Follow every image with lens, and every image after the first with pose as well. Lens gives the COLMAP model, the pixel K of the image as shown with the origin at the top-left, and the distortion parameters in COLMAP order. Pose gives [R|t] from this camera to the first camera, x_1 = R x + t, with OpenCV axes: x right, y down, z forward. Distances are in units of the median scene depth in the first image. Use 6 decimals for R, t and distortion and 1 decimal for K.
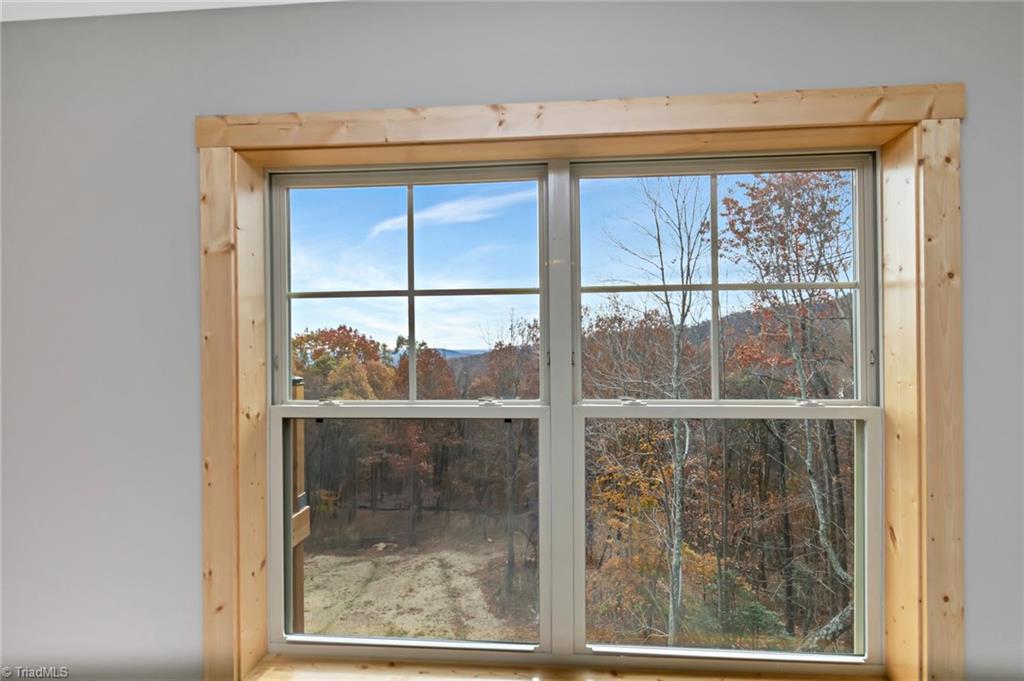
lens RADIAL K [[510.7, 0, 512.9], [0, 510.7, 337.6], [0, 0, 1]] dist [-0.000918, -0.000241]
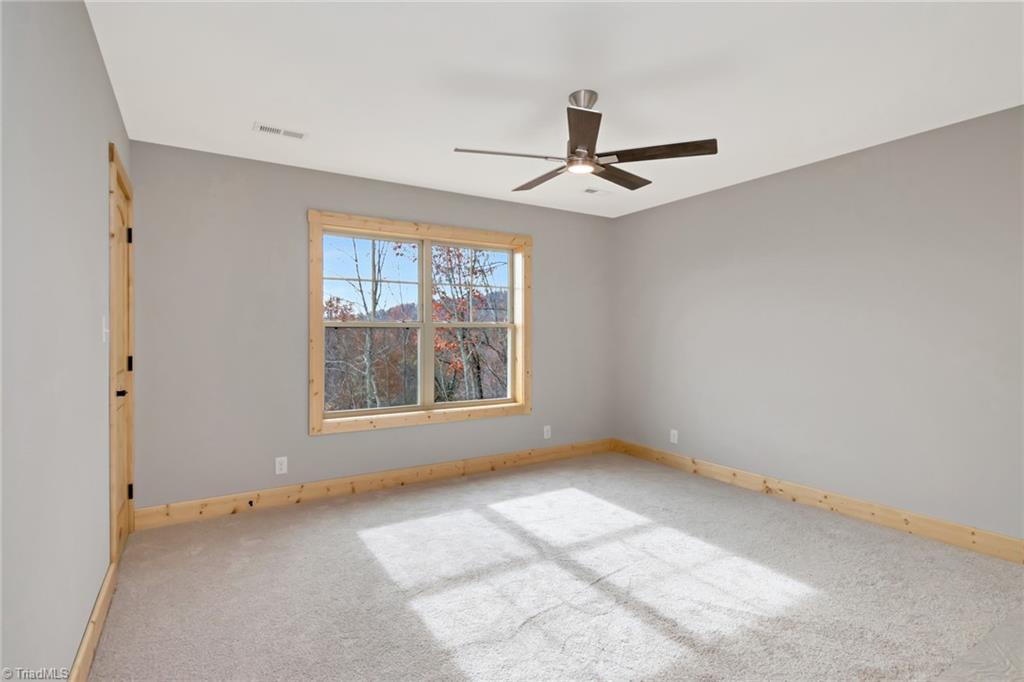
lens RADIAL K [[510.7, 0, 512.9], [0, 510.7, 338.1], [0, 0, 1]] dist [-0.000918, -0.000241]
pose [[0.807673, 0.003824, 0.589618, -1.099123], [-0.015957, 0.999754, 0.015374, 0.150053], [-0.589415, -0.021826, 0.807536, -1.492660]]
